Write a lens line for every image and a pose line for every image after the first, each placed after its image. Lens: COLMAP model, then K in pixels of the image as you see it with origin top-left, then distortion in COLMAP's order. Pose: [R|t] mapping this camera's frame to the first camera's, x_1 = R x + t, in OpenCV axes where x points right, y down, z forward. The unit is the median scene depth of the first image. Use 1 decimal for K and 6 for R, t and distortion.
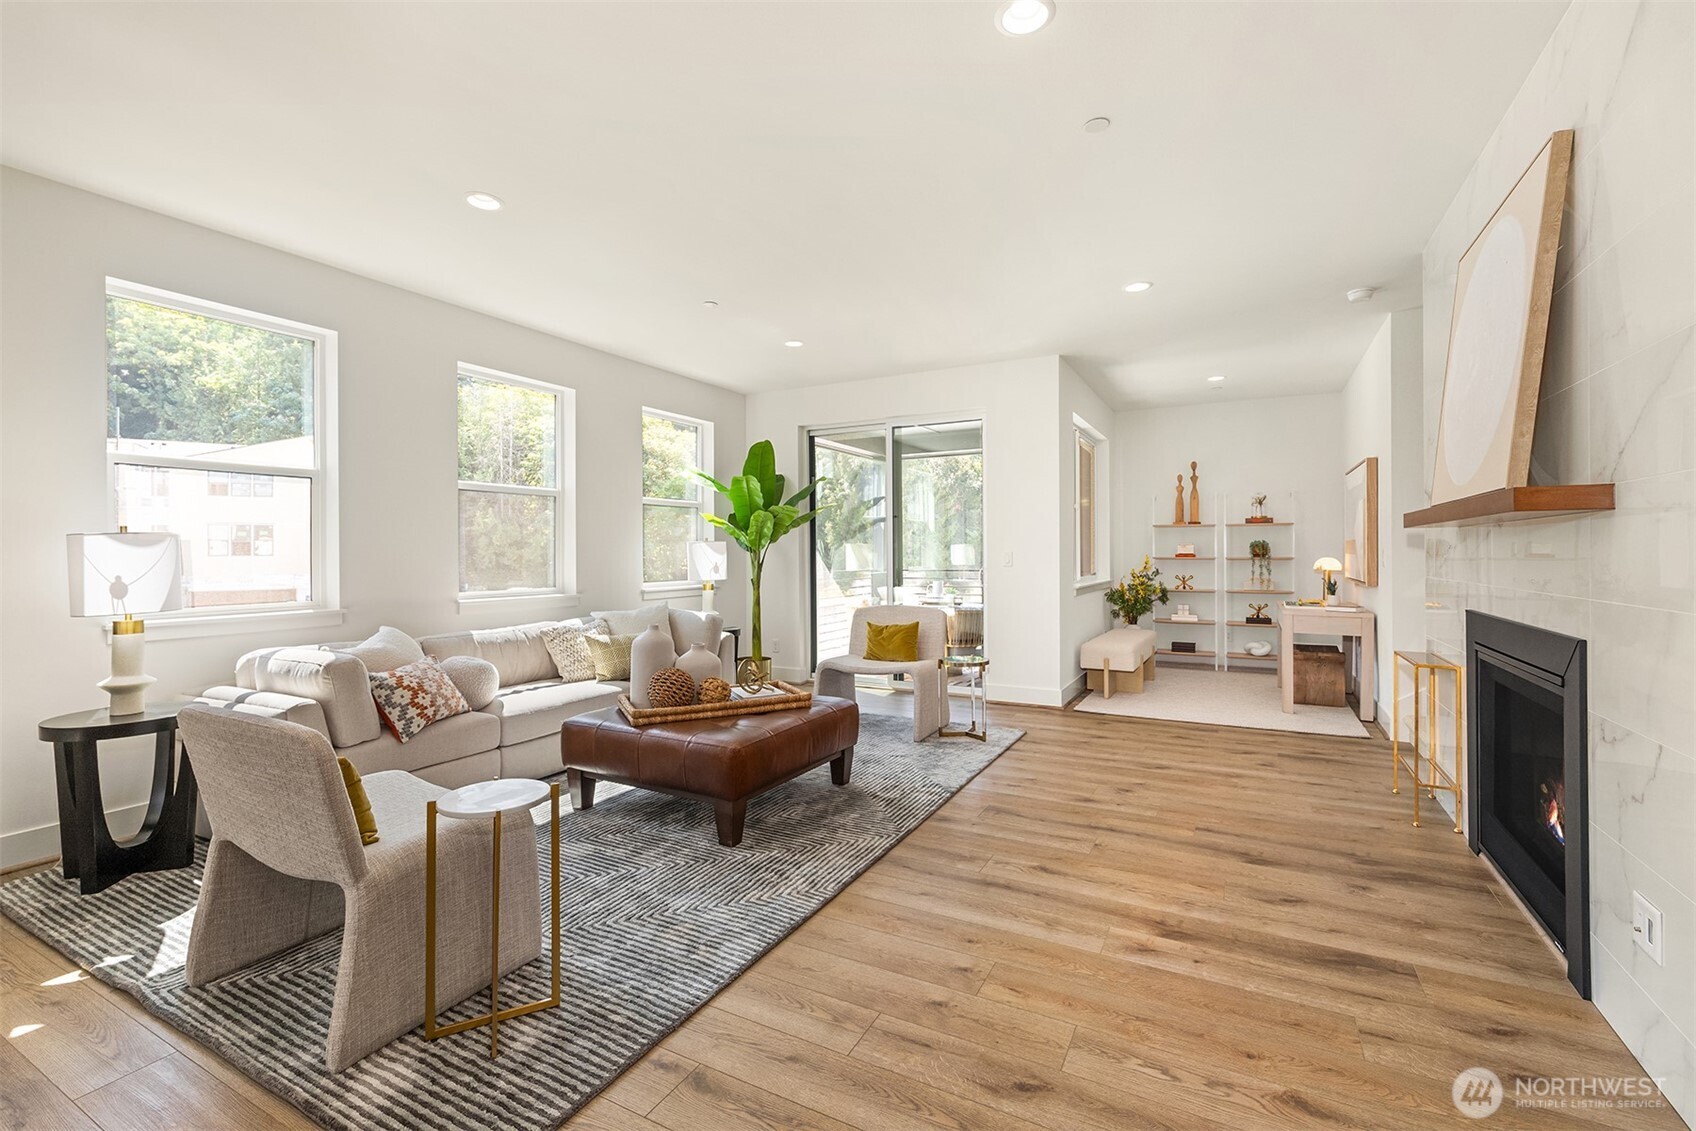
lens RADIAL K [[729.4, 0, 848.3], [0, 729.4, 552.4], [0, 0, 1]] dist [0.003322, 0.000371]
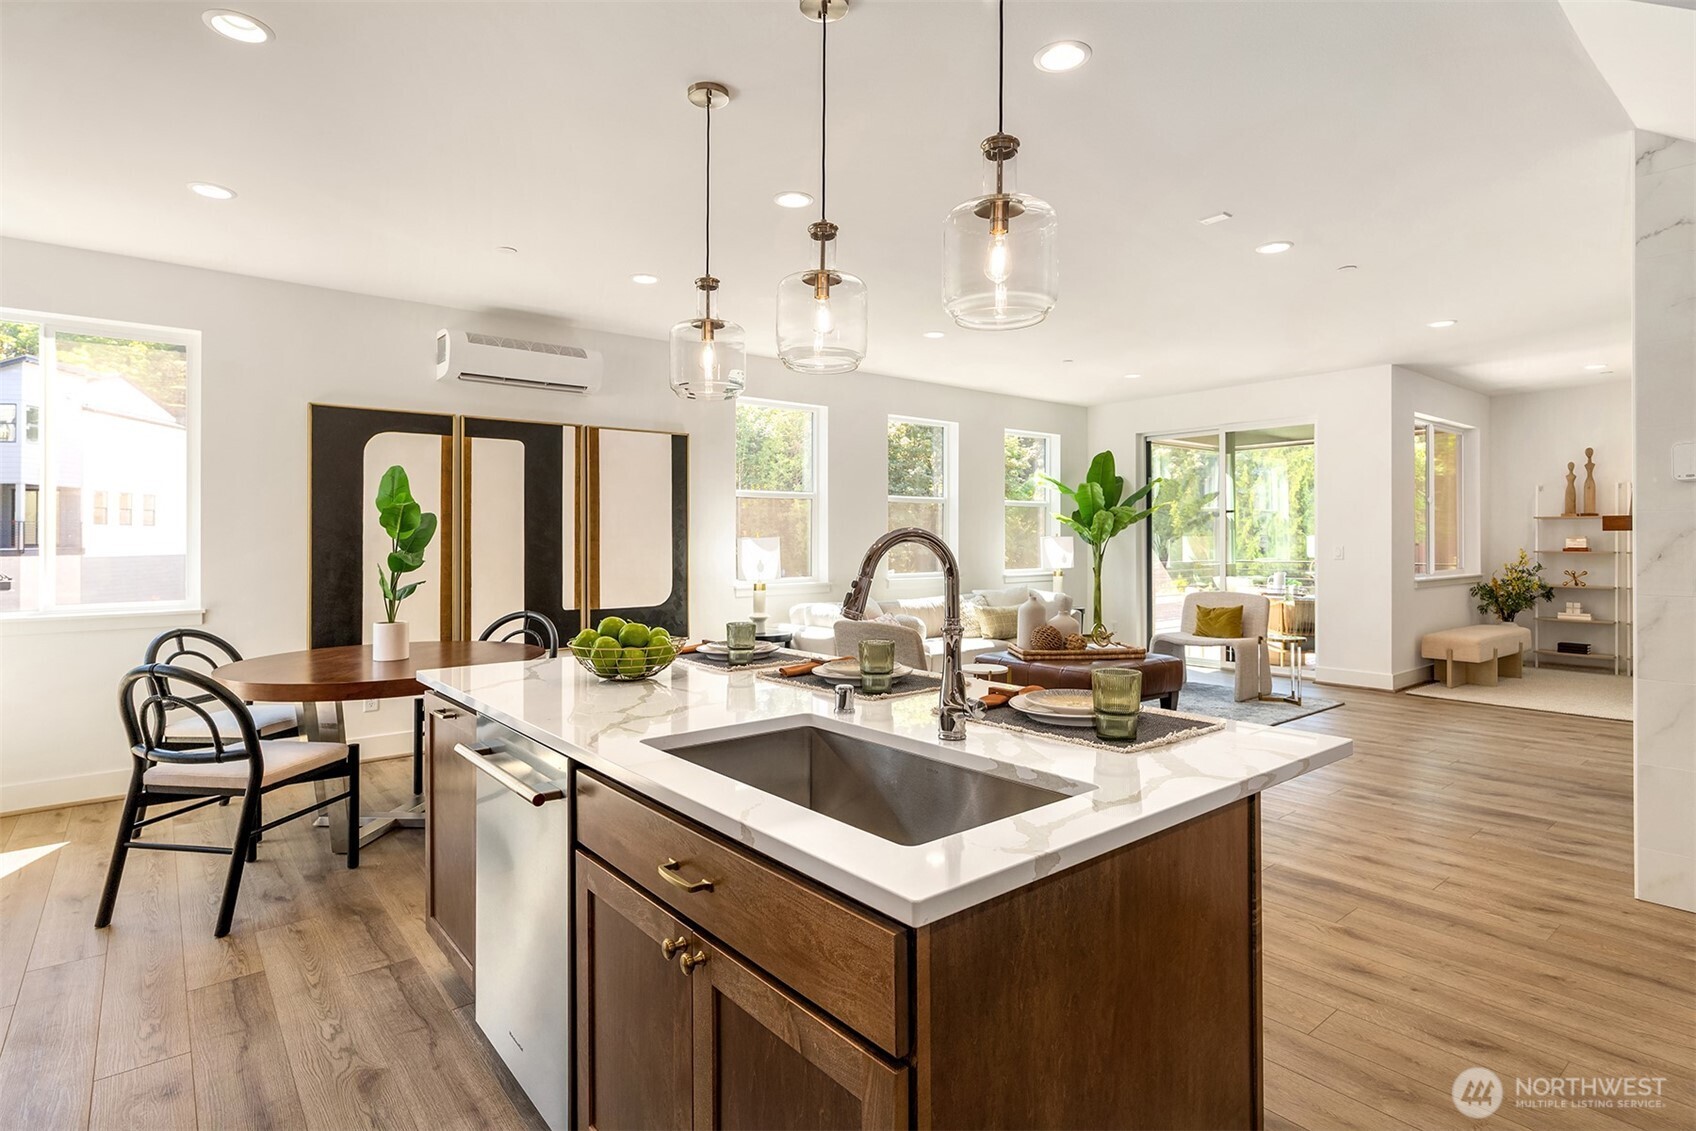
lens RADIAL K [[861.9, 0, 828.6], [0, 861.9, 538.9], [0, 0, 1]] dist [-0.002007, -0.001047]
pose [[0.916958, 0.001421, -0.398981, 0.029434], [-0.000853, 0.999998, 0.001601, -0.011746], [0.398982, -0.001128, 0.916958, -0.439259]]
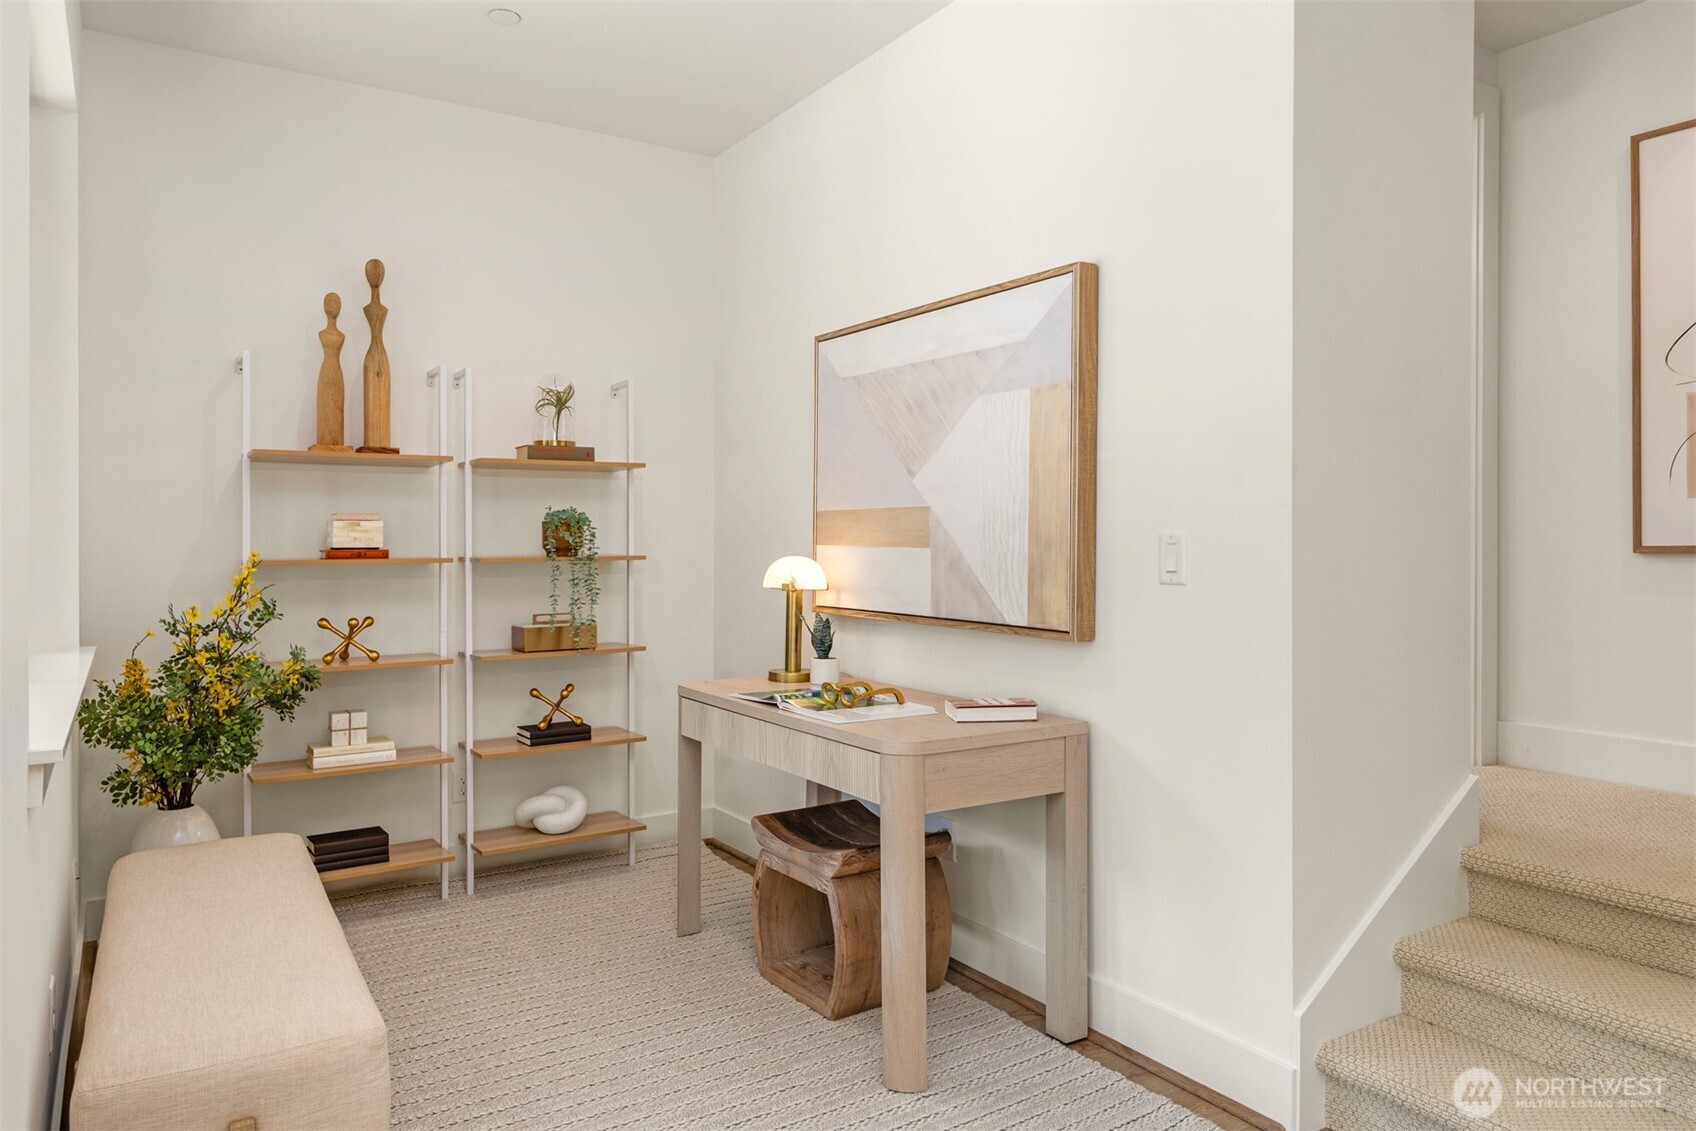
lens RADIAL K [[1123.6, 0, 887.7], [0, 1123.6, 535.2], [0, 0, 1]] dist [0.005268, 0.001112]
pose [[0.467871, 0.004550, 0.883785, 0.163832], [0.001360, 0.999982, -0.005868, -0.000605], [-0.883796, 0.003947, 0.467857, 0.656912]]
